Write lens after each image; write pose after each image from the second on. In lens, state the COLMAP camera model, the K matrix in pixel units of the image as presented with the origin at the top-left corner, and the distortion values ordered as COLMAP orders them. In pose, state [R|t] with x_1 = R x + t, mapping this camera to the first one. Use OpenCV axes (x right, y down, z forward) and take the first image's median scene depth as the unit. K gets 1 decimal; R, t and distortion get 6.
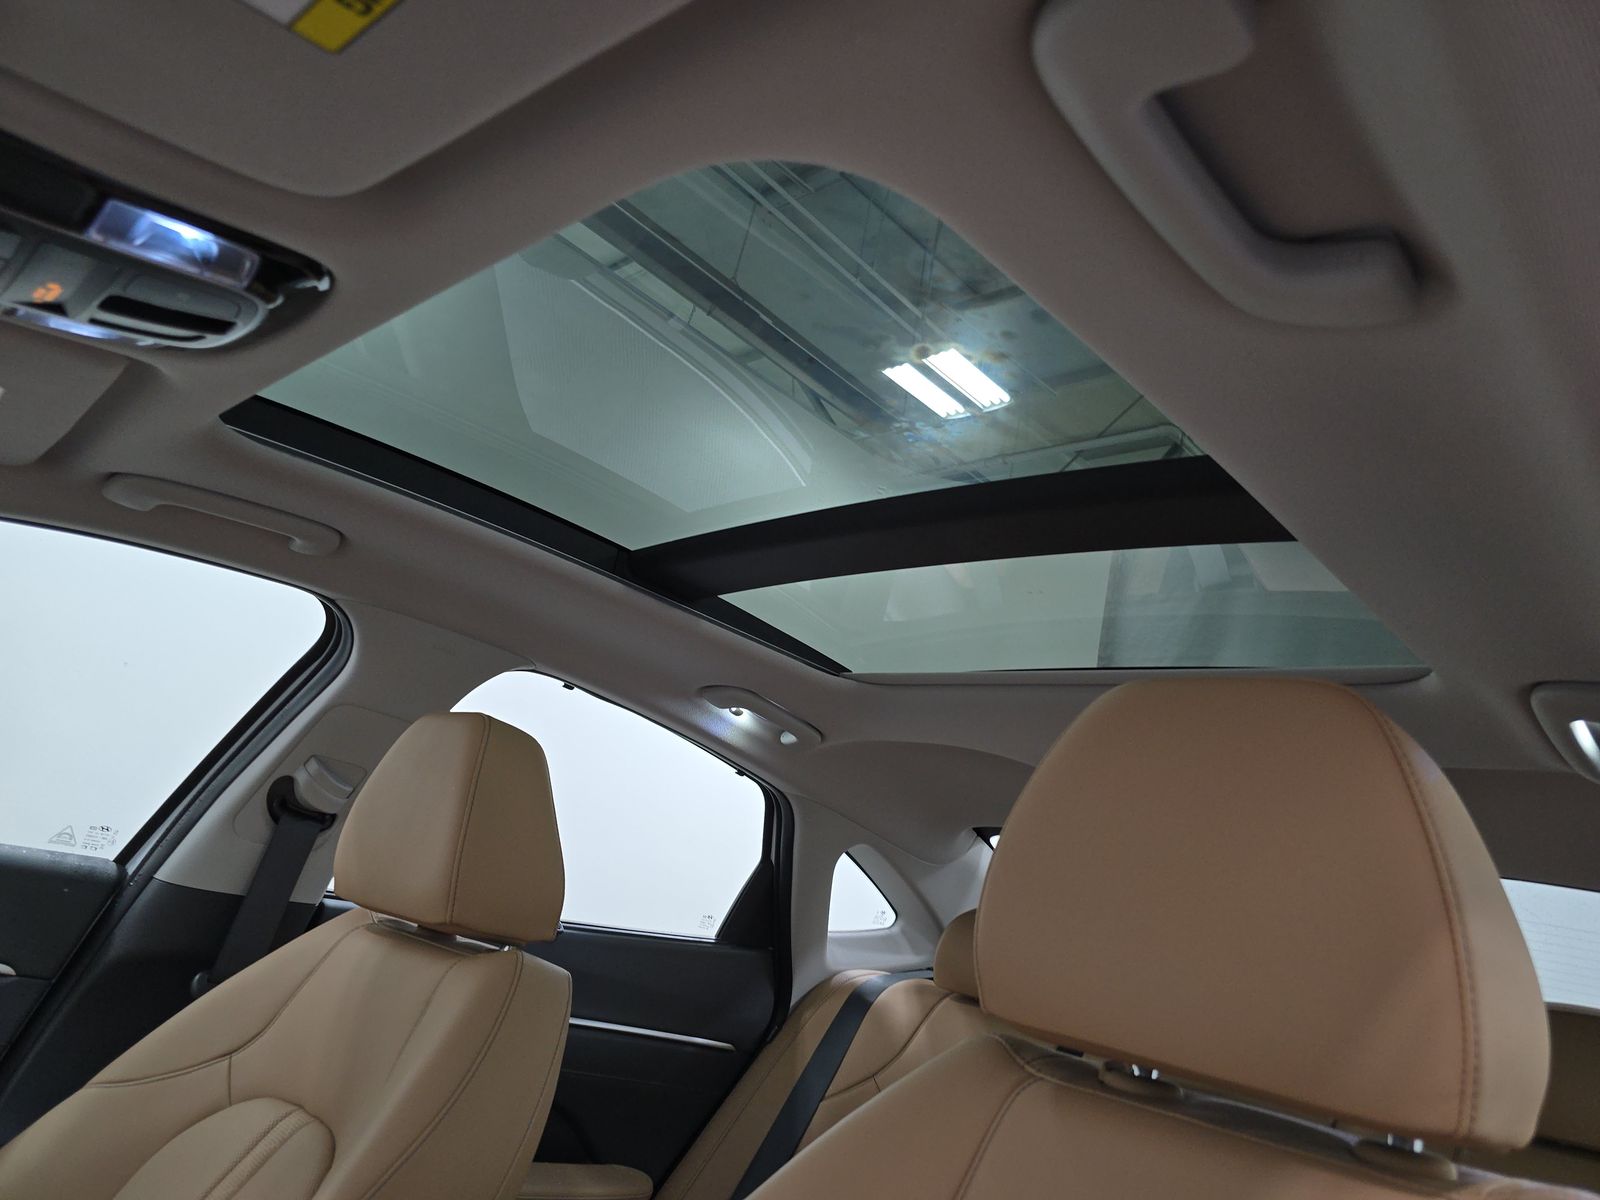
lens RADIAL K [[1080.7, 0, 800.0], [0, 1080.7, 600.0], [0, 0, 1]] dist [0.023538, -0.032877]
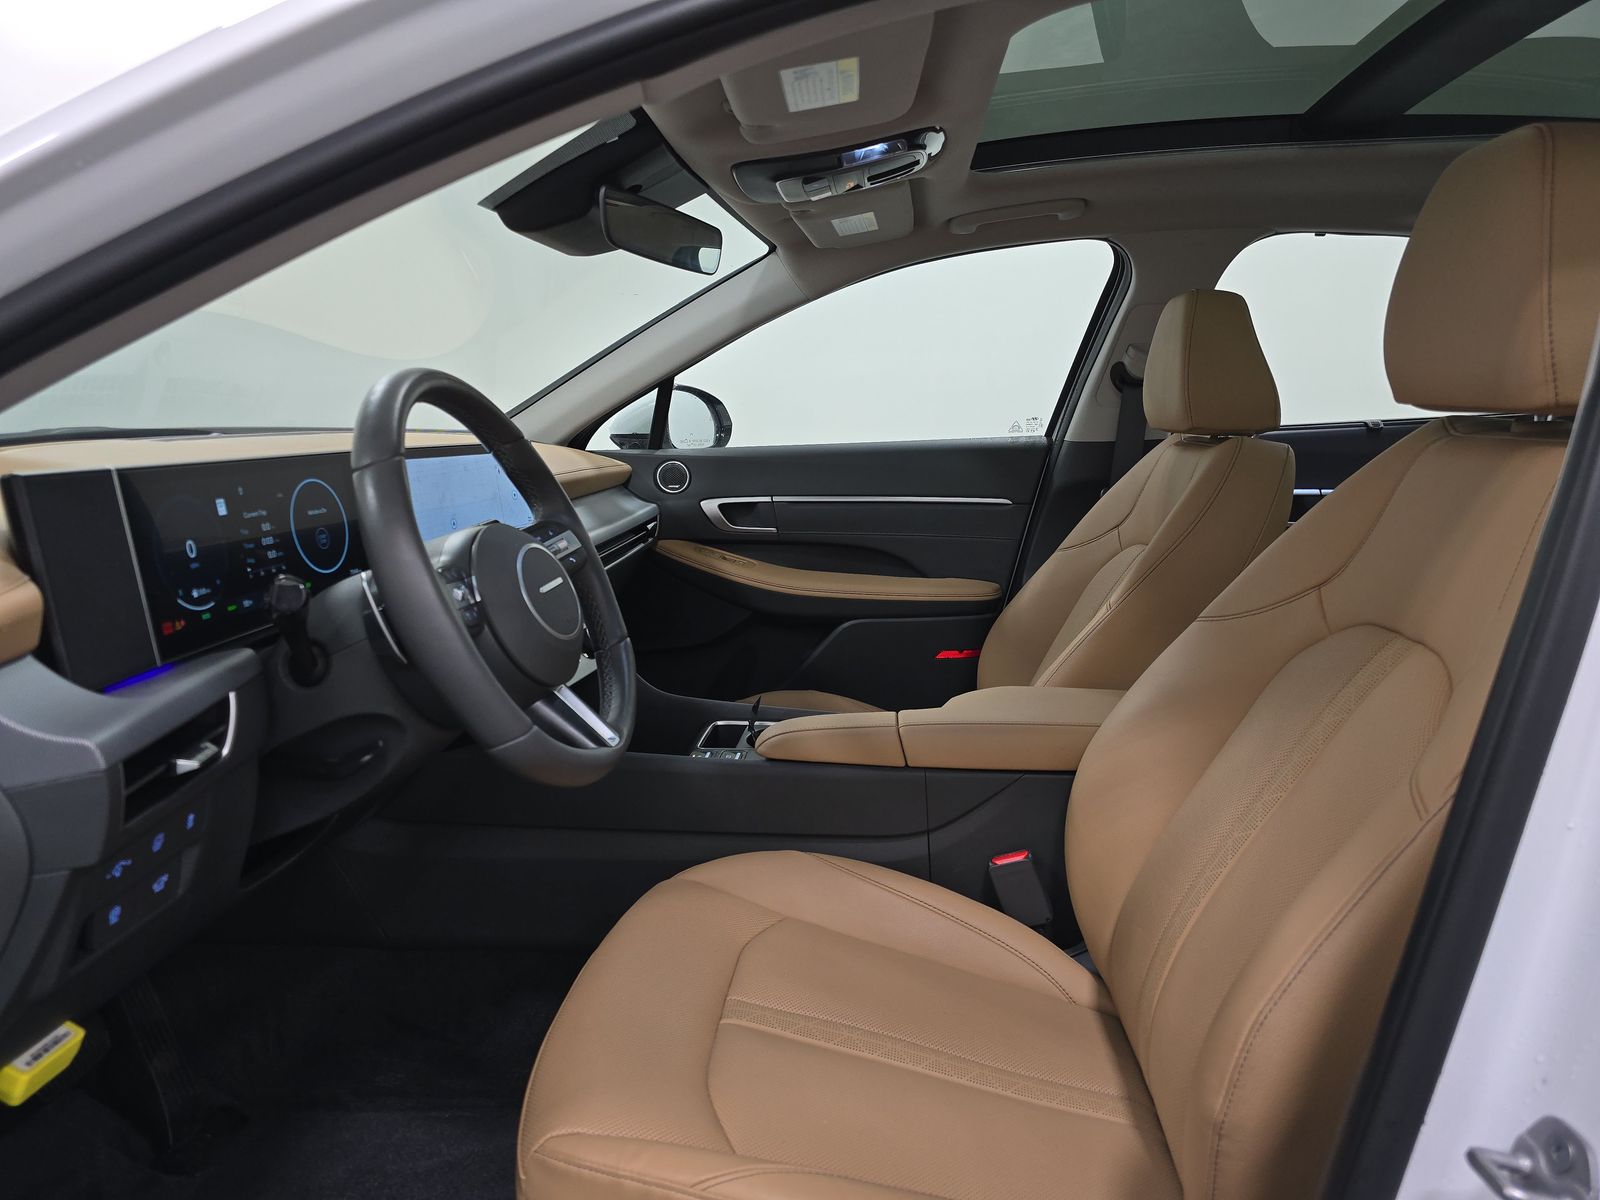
lens RADIAL K [[1080.7, 0, 800.0], [0, 1080.7, 600.0], [0, 0, 1]] dist [0.023538, -0.032877]
pose [[0.605847, -0.065366, -0.792892, 0.452214], [0.353724, 0.914827, 0.194861, 0.014741], [0.712622, -0.398521, 0.577366, -0.335547]]
